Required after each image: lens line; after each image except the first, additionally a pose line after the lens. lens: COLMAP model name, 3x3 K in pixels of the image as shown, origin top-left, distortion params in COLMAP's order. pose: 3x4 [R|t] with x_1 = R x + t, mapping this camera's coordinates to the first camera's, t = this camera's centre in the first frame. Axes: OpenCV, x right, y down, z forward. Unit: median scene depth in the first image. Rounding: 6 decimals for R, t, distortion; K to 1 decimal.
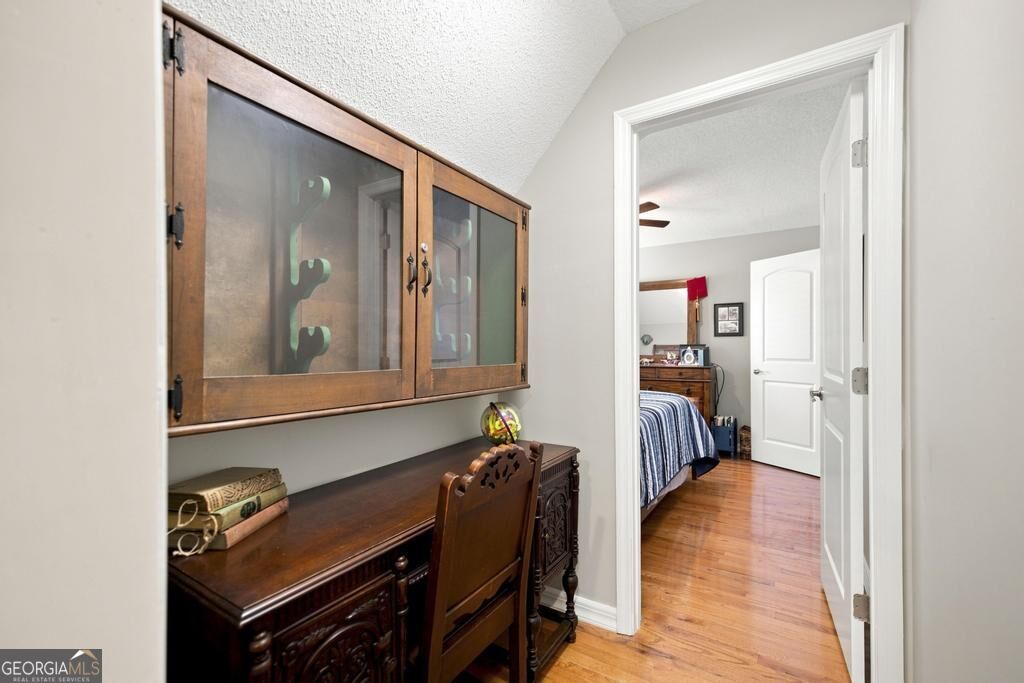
lens RADIAL K [[452.2, 0, 512.0], [0, 452.2, 341.5], [0, 0, 1]] dist [0.021876, 0.000089]
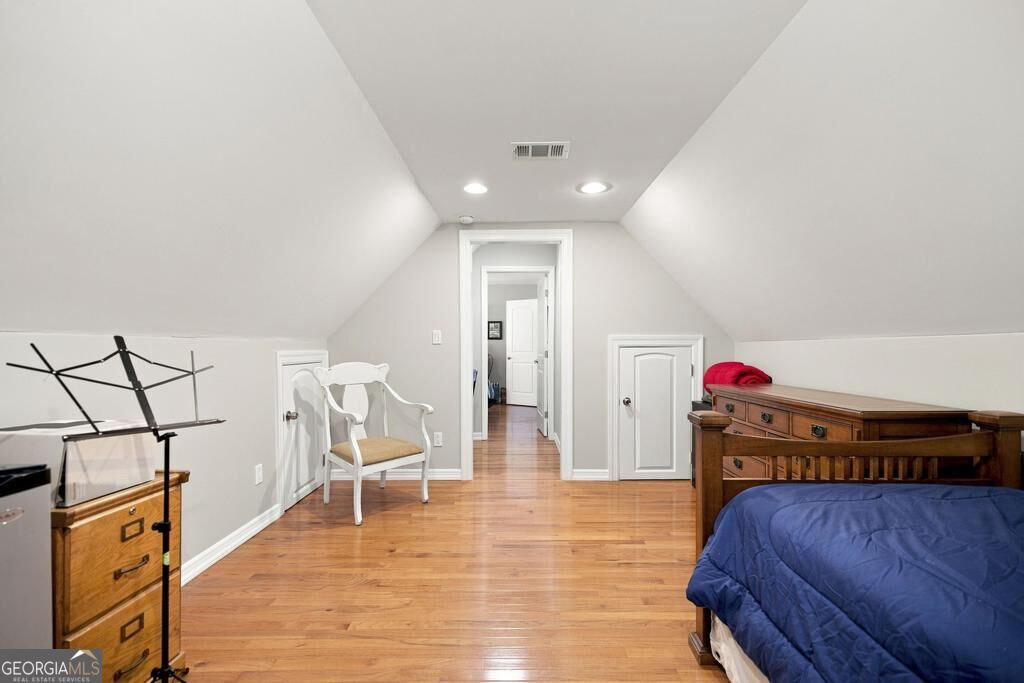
lens RADIAL K [[452.2, 0, 512.0], [0, 452.2, 341.5], [0, 0, 1]] dist [0.021876, 0.000089]
pose [[0.854579, 0.005863, 0.519288, -0.449972], [-0.008298, 0.999963, 0.002366, -0.009127], [-0.519255, -0.006331, 0.854596, -0.647200]]
